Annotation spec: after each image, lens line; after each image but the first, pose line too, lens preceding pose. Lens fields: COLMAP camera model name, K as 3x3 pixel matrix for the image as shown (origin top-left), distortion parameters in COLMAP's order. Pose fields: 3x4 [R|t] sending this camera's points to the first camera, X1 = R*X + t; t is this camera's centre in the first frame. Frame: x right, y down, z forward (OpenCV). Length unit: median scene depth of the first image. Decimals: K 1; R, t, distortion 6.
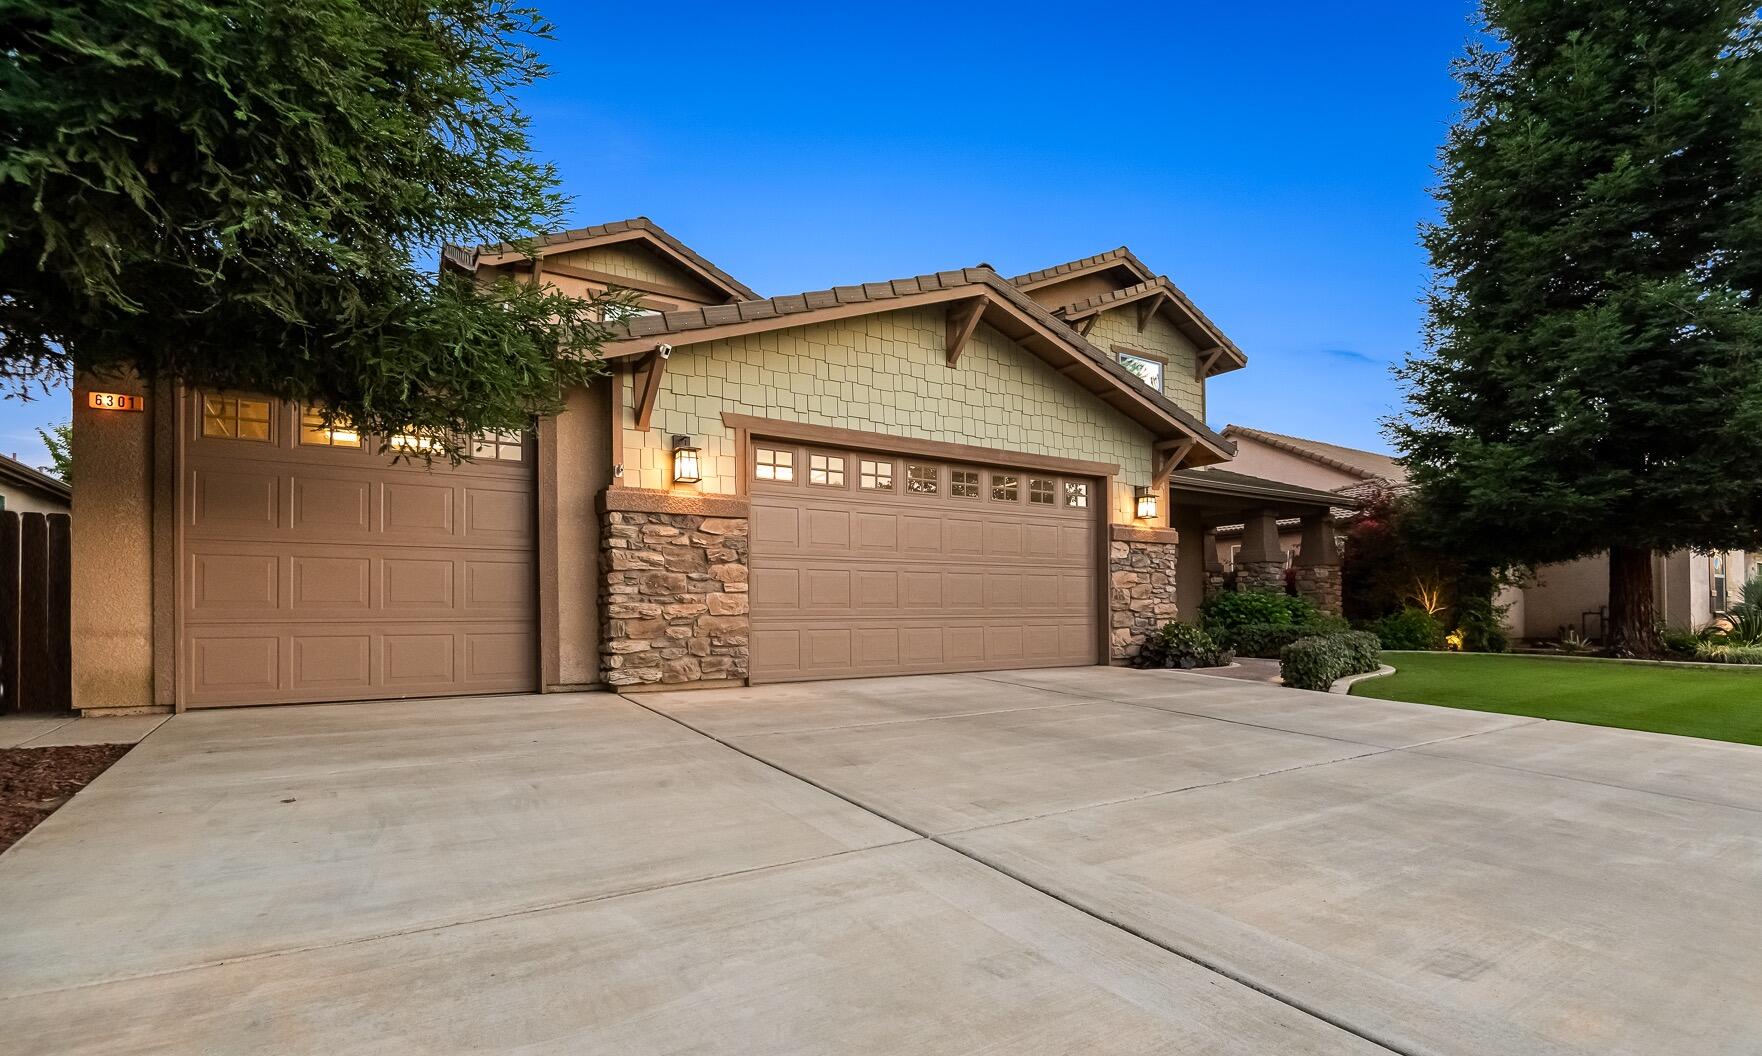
lens RADIAL K [[862.2, 0, 914.9], [0, 862.2, 606.0], [0, 0, 1]] dist [0.026548, 0.000025]
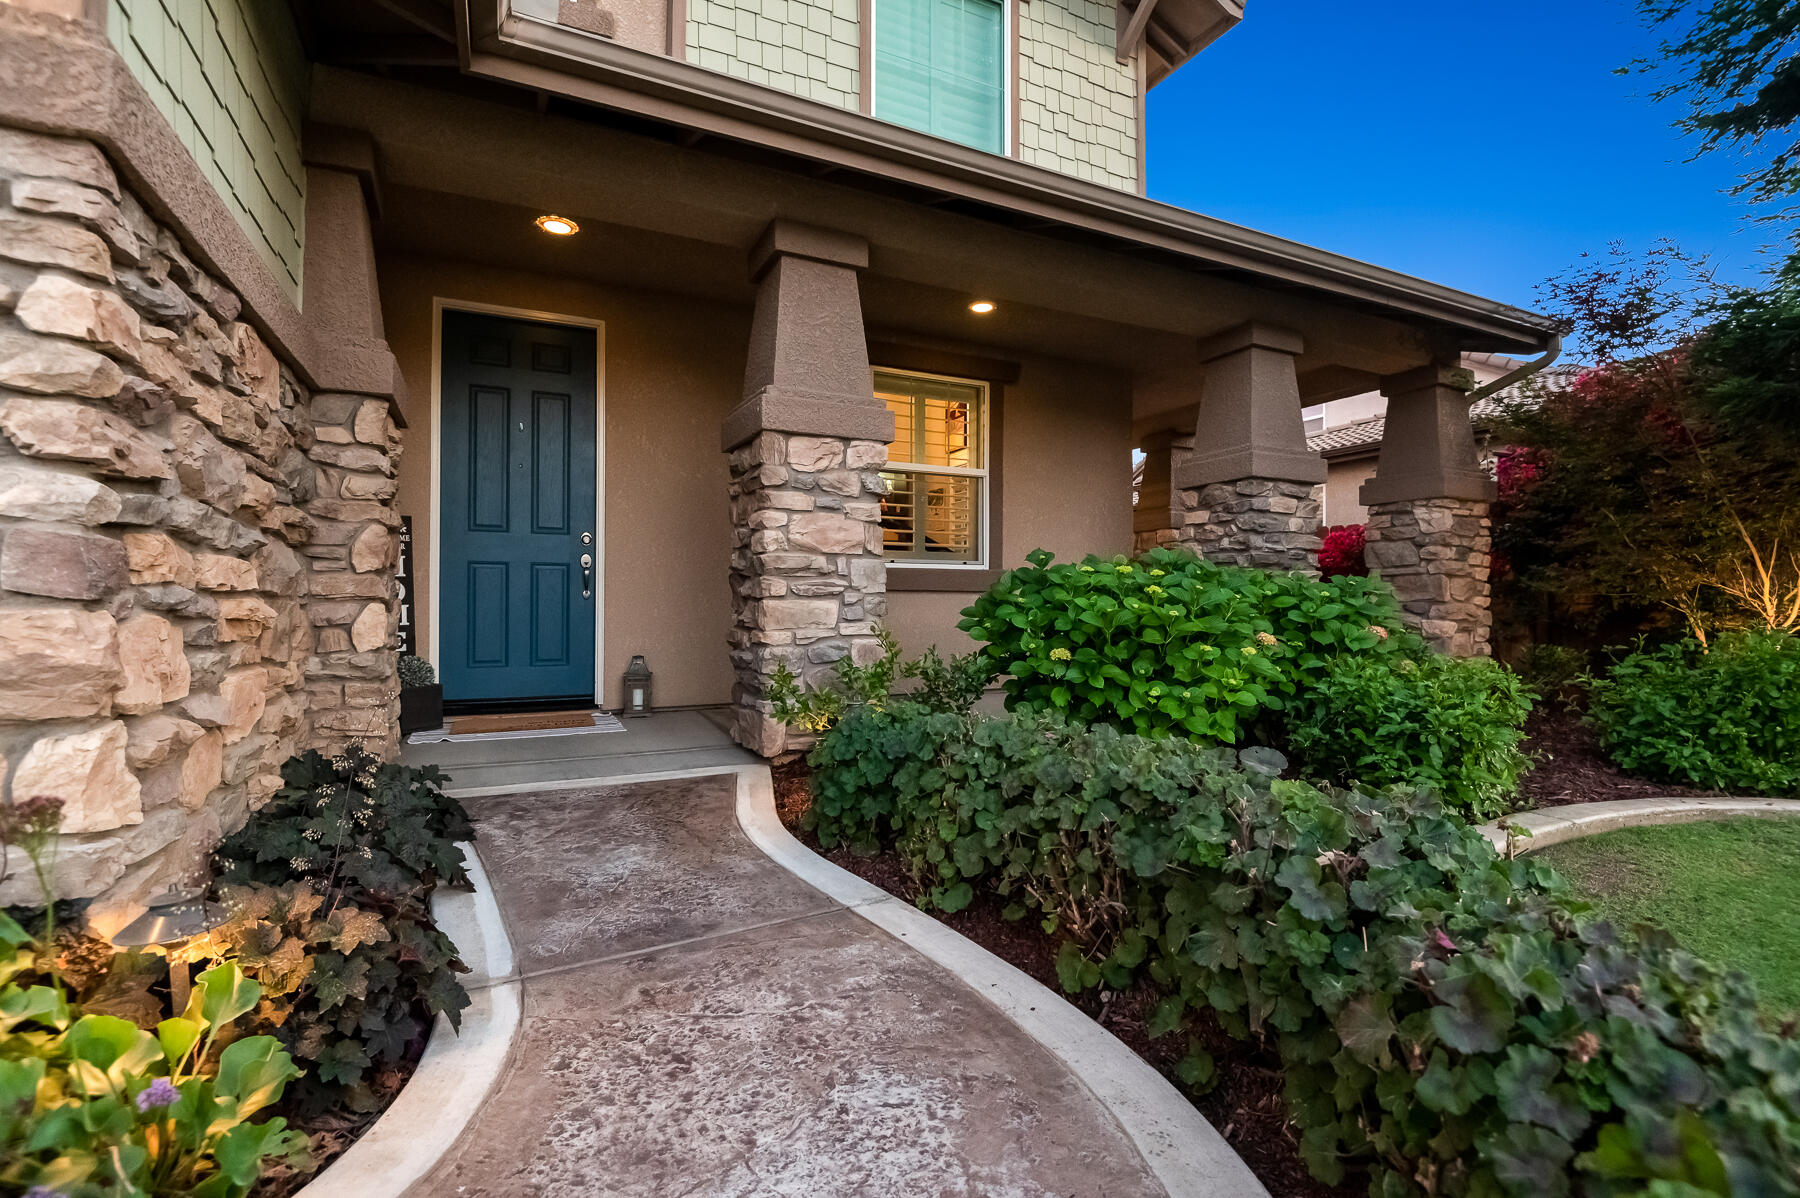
lens RADIAL K [[811.1, 0, 885.2], [0, 811.1, 607.9], [0, 0, 1]] dist [-0.002084, -0.016180]
pose [[0.987593, 0.006355, -0.156908, 0.513091], [-0.005015, 0.999948, 0.008933, -0.003663], [0.156956, -0.008035, 0.987573, 1.094384]]
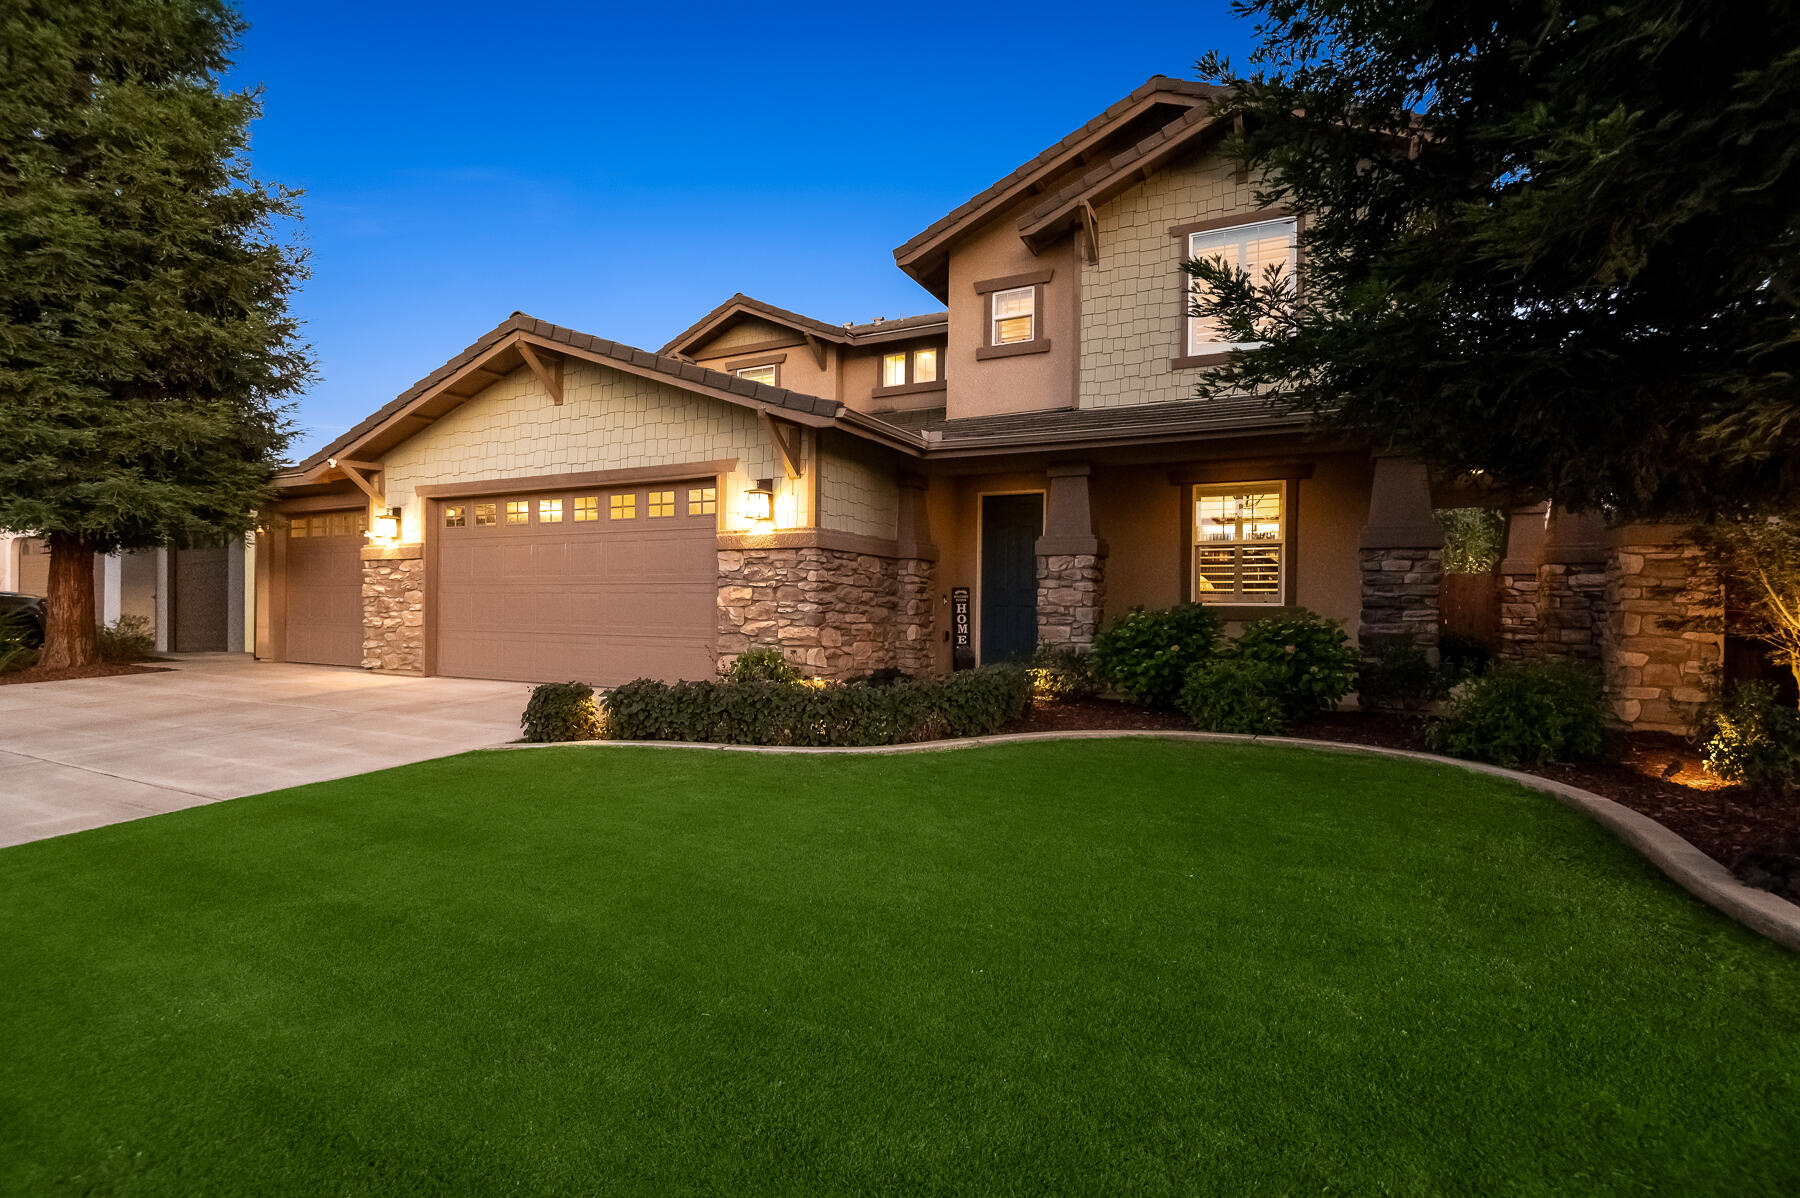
lens RADIAL K [[884.0, 0, 865.4], [0, 884.0, 607.1], [0, 0, 1]] dist [0.002801, -0.021474]
pose [[0.458858, 0.009118, -0.888463, 1.203770], [-0.005973, 0.999956, 0.007178, -0.031093], [0.888489, 0.002013, 0.458893, 0.825929]]
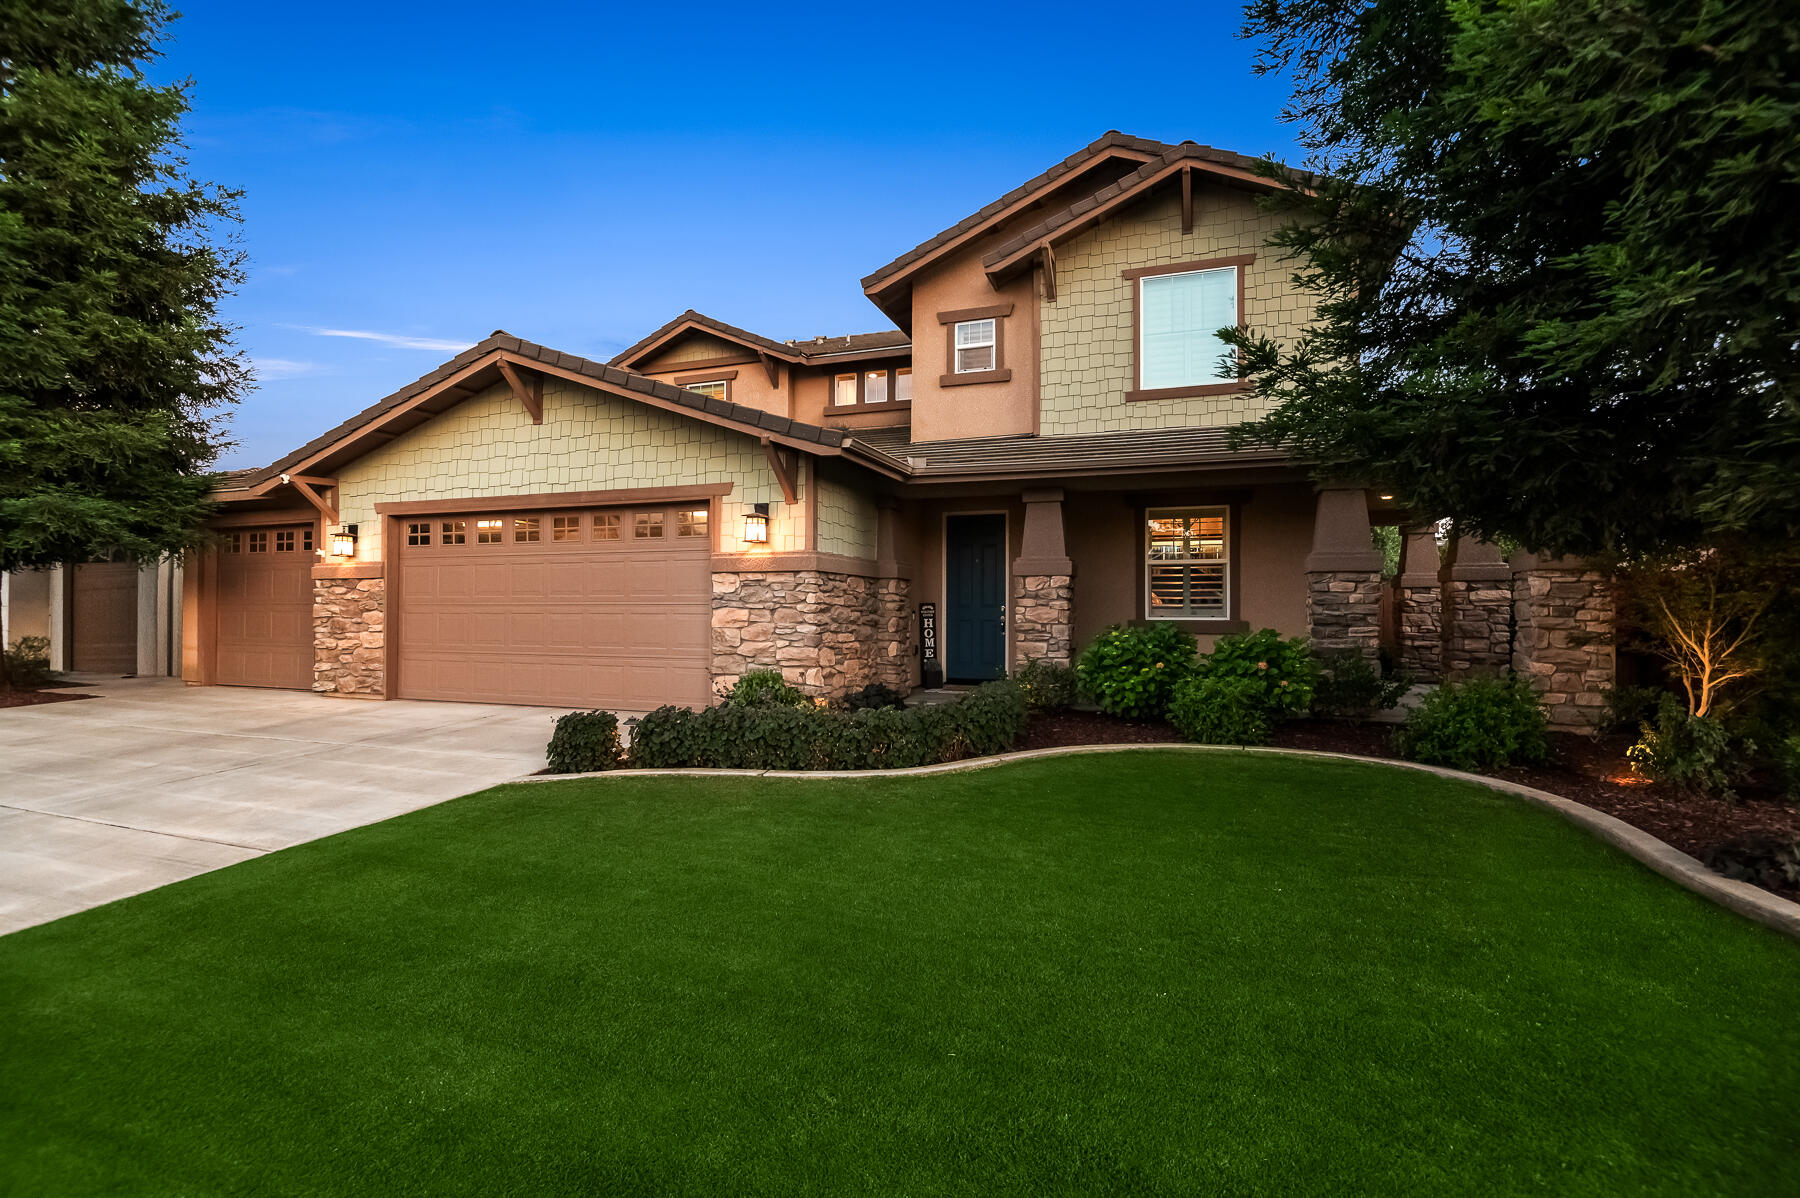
lens RADIAL K [[866.4, 0, 875.2], [0, 866.4, 596.6], [0, 0, 1]] dist [-0.000725, -0.017144]
pose [[0.567315, -0.005432, -0.823483, 1.165444], [0.001270, 0.999983, -0.005721, -0.052971], [0.823500, 0.002200, 0.567312, 0.727550]]
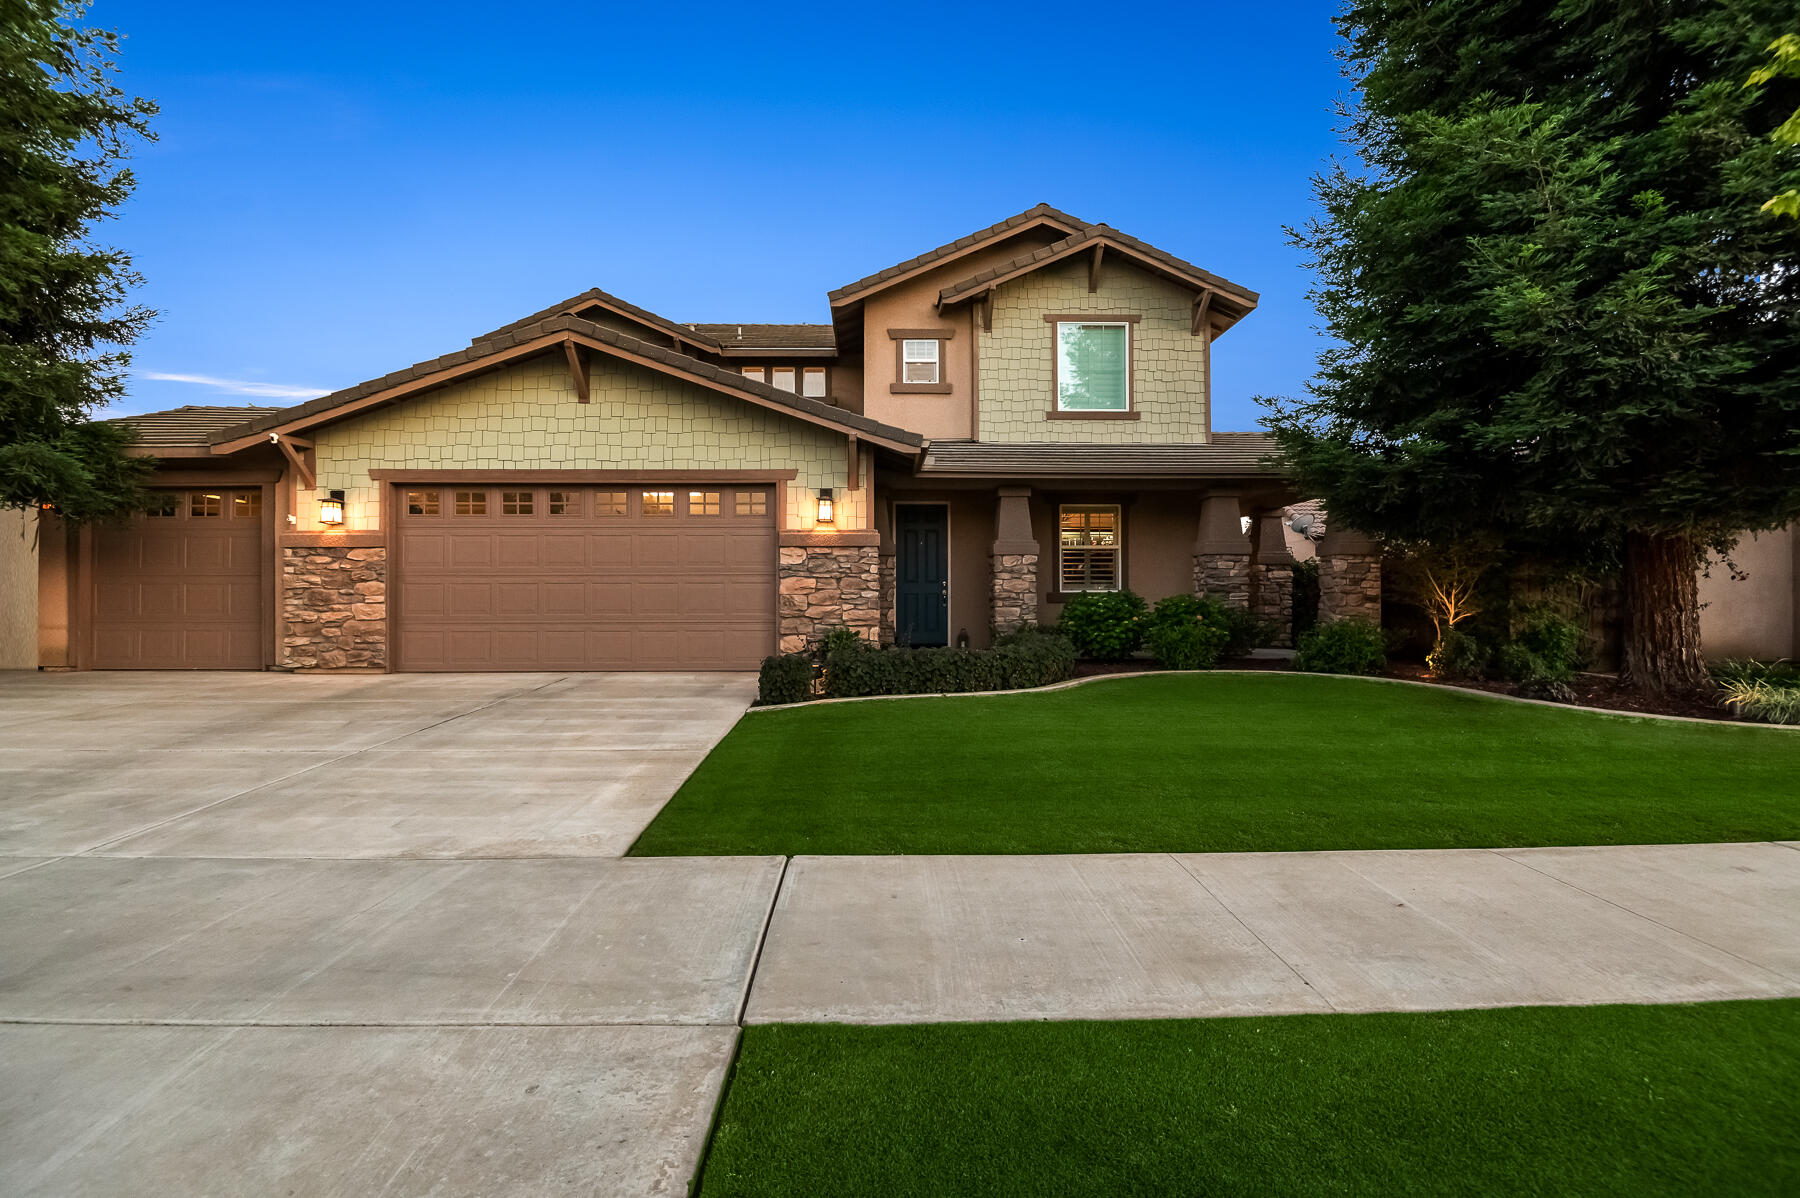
lens RADIAL K [[907.9, 0, 900.0], [0, 907.9, 599.0], [0, 0, 1]] dist [-0.002406, 0.000183]
pose [[0.832106, 0.000559, -0.554616, 1.042147], [0.001379, 0.999994, 0.003076, -0.021097], [0.554614, -0.003324, 0.832101, 0.234654]]
